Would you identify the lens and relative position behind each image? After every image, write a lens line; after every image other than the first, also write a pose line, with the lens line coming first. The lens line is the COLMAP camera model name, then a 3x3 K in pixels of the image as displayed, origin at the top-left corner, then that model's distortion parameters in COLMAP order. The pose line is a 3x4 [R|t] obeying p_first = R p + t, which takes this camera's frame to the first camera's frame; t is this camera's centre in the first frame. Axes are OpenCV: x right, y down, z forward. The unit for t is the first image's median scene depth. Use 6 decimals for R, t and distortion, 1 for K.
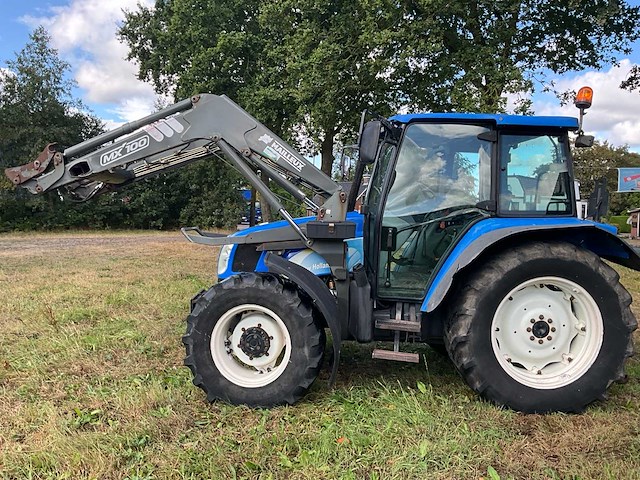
lens RADIAL K [[530.2, 0, 318.6], [0, 530.2, 238.1], [0, 0, 1]] dist [0.068426, -0.105240]
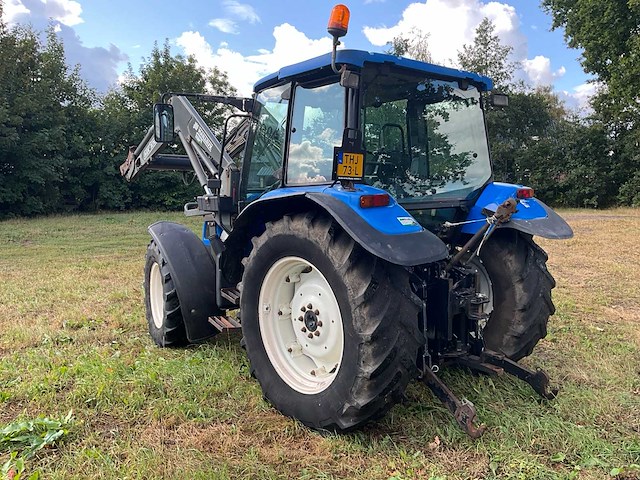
lens RADIAL K [[530.2, 0, 318.6], [0, 530.2, 238.1], [0, 0, 1]] dist [0.068426, -0.105240]
pose [[0.611596, 0.043932, -0.789950, 1.040118], [-0.013875, 0.998899, 0.044810, 0.005603], [0.791049, -0.016445, 0.611532, 0.498326]]
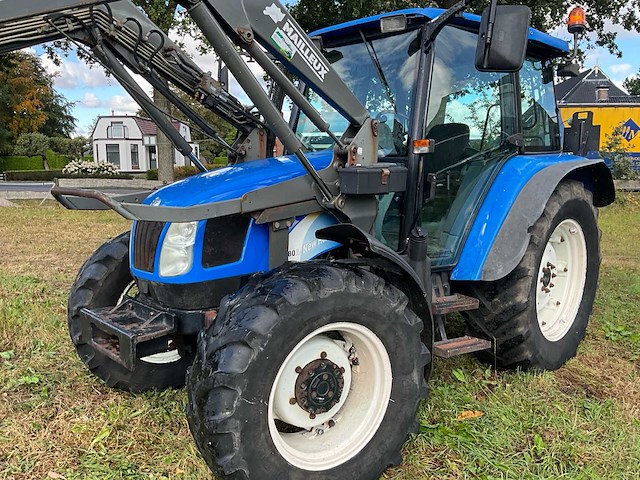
lens RADIAL K [[530.2, 0, 318.6], [0, 530.2, 238.1], [0, 0, 1]] dist [0.068426, -0.105240]
pose [[0.742543, -0.120438, 0.658882, -0.457600], [0.050276, 0.990948, 0.124477, -0.028609], [-0.667909, -0.059303, 0.741876, 0.573224]]
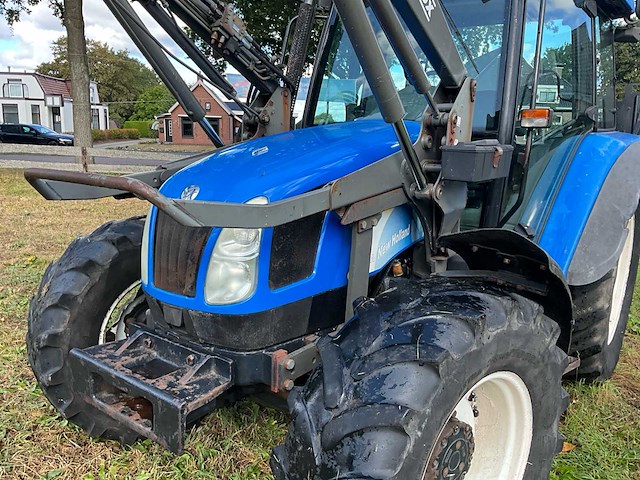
lens RADIAL K [[531.6, 0, 318.5], [0, 531.6, 239.3], [0, 0, 1]] dist [0.055159, -0.119840]
pose [[0.629904, -0.162626, 0.759457, -0.443605], [0.025805, 0.981675, 0.188808, -0.040776], [-0.776245, -0.099333, 0.622557, 0.814356]]
